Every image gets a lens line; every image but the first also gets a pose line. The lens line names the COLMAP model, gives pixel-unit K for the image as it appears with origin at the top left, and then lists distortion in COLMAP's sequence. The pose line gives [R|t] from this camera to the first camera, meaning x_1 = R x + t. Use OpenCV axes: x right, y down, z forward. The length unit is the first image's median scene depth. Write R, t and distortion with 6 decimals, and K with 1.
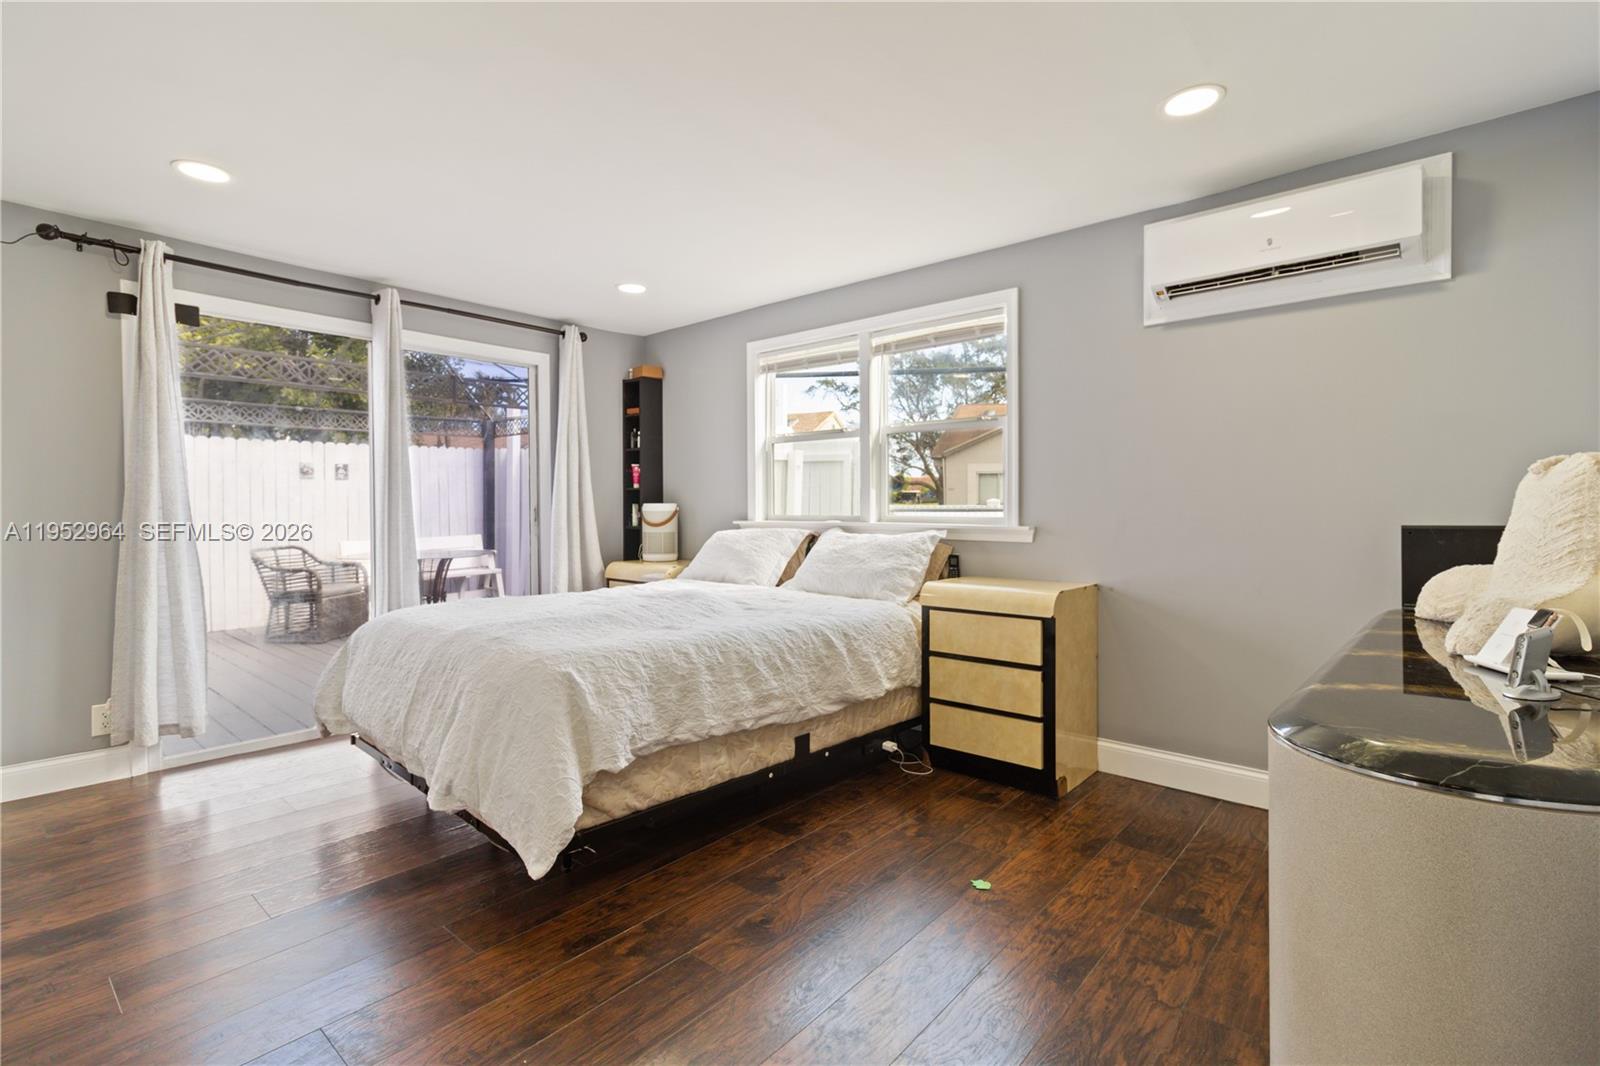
lens RADIAL K [[747.6, 0, 803.6], [0, 747.6, 521.0], [0, 0, 1]] dist [-0.000727, -0.000200]
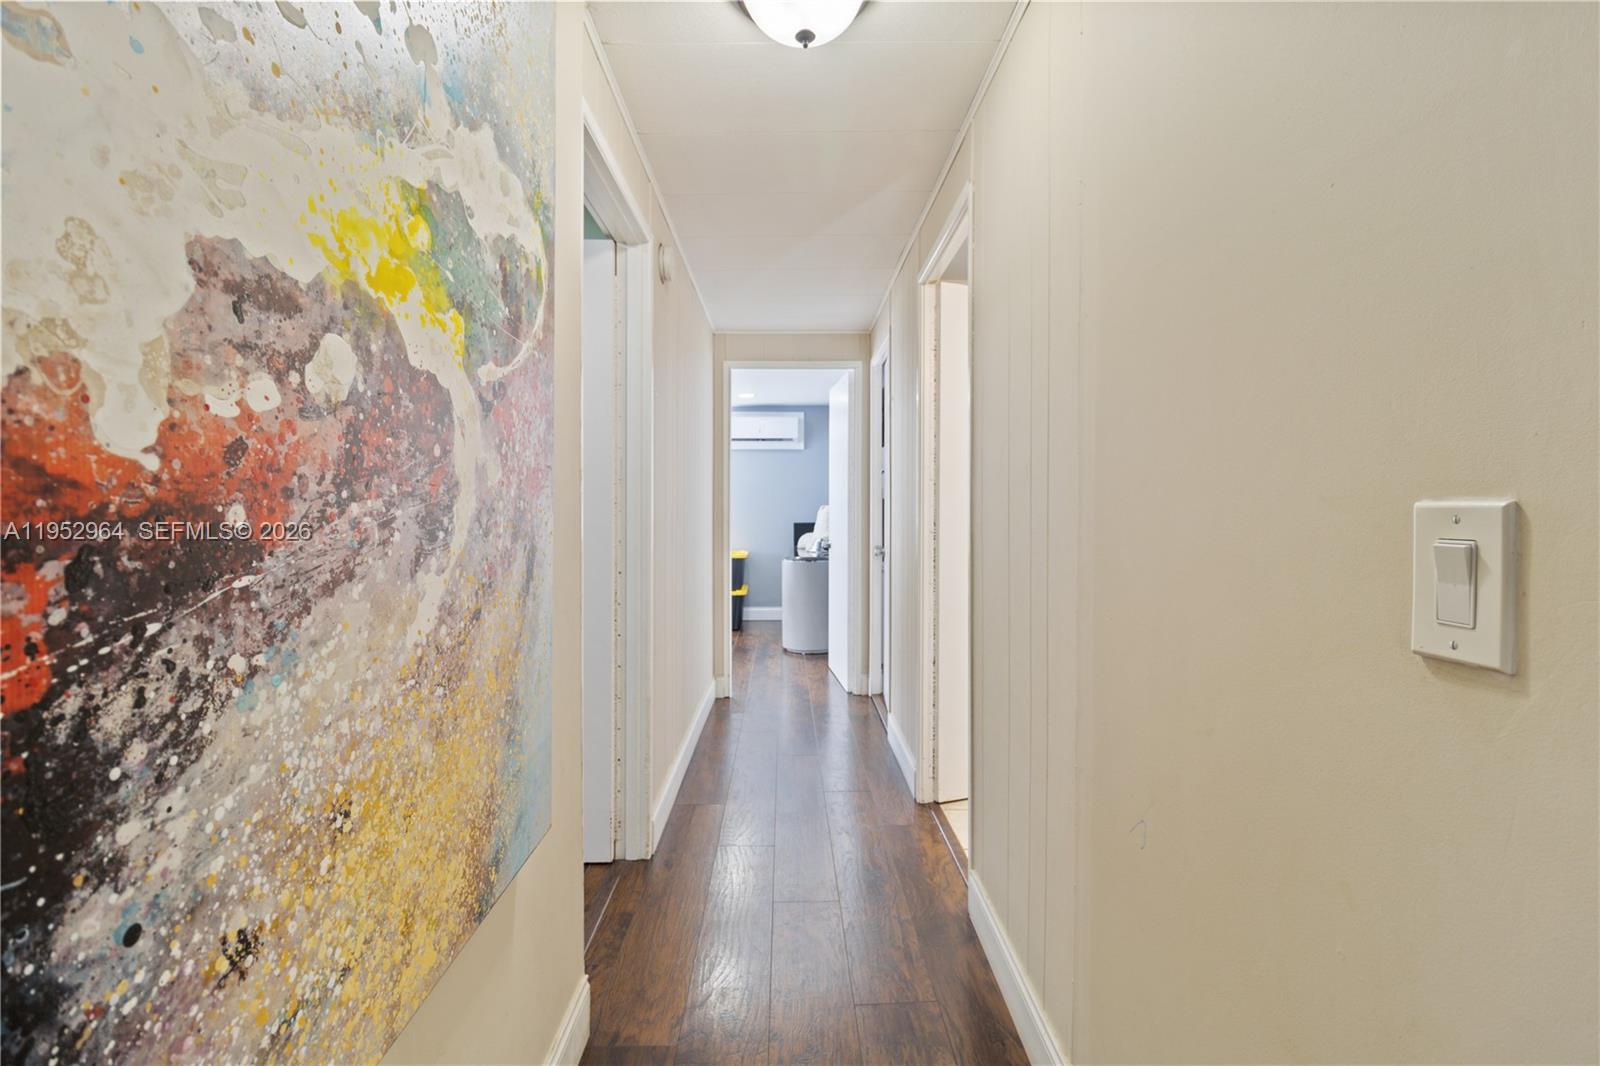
lens RADIAL K [[747.6, 0, 799.9], [0, 747.6, 526.3], [0, 0, 1]] dist [-0.000727, -0.000200]
pose [[0.754657, -0.005628, 0.656096, -1.510217], [0.006557, 0.999978, 0.001036, 0.018867], [-0.656087, 0.003520, 0.754677, -1.699451]]
